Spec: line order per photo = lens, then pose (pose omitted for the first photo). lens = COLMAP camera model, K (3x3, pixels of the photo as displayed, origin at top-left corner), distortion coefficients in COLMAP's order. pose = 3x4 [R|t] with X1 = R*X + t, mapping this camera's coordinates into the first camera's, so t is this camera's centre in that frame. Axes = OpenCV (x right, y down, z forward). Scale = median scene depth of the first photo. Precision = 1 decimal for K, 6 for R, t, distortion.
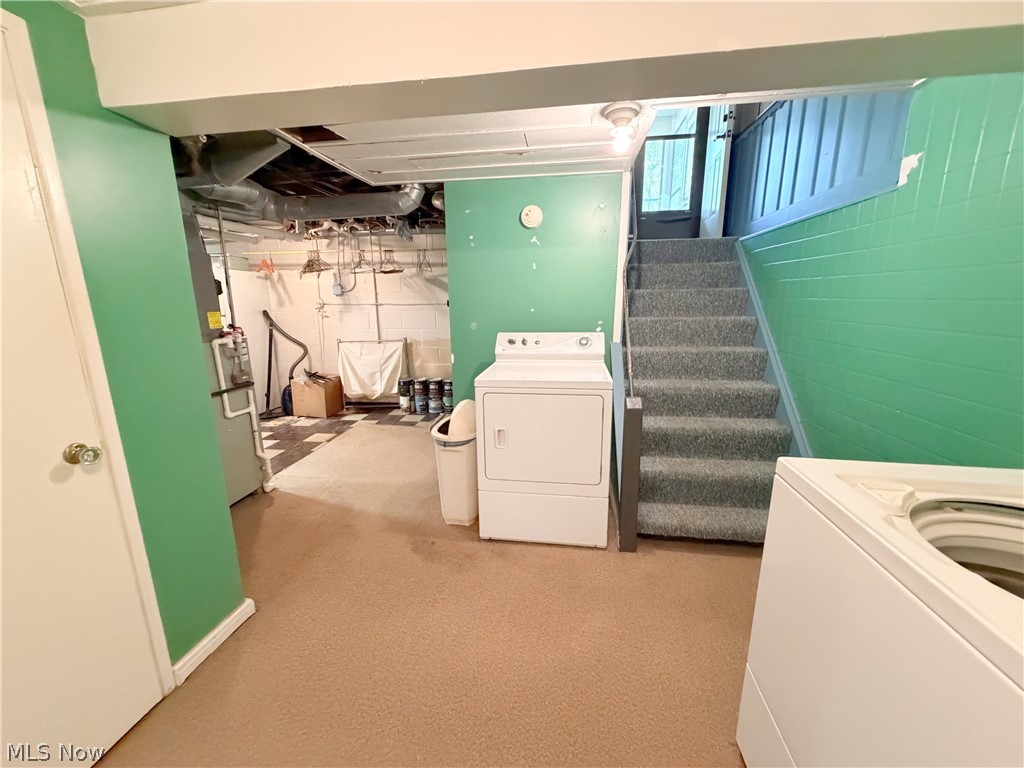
lens RADIAL K [[410.4, 0, 509.0], [0, 410.4, 383.1], [0, 0, 1]] dist [0.003046, 0.000989]
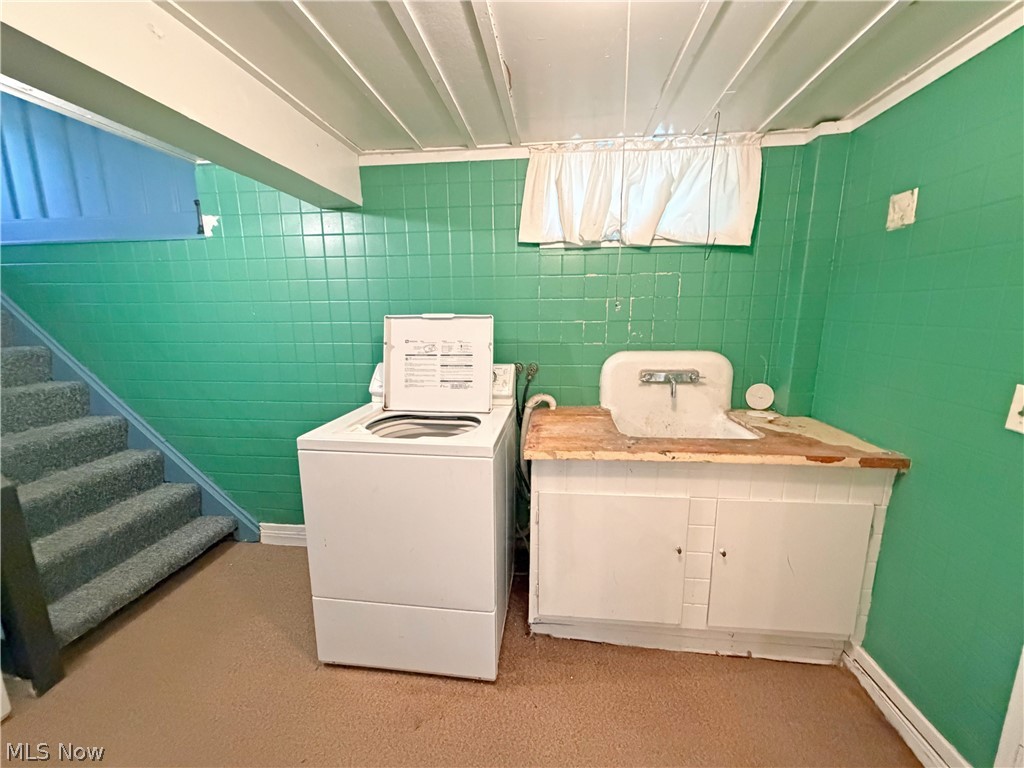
lens RADIAL K [[410.4, 0, 509.8], [0, 410.4, 387.5], [0, 0, 1]] dist [0.003046, 0.000989]
pose [[-0.040667, -0.176650, 0.983433, -0.322319], [0.213079, 0.960073, 0.181265, -0.037259], [-0.976188, 0.216920, -0.001402, 0.122790]]
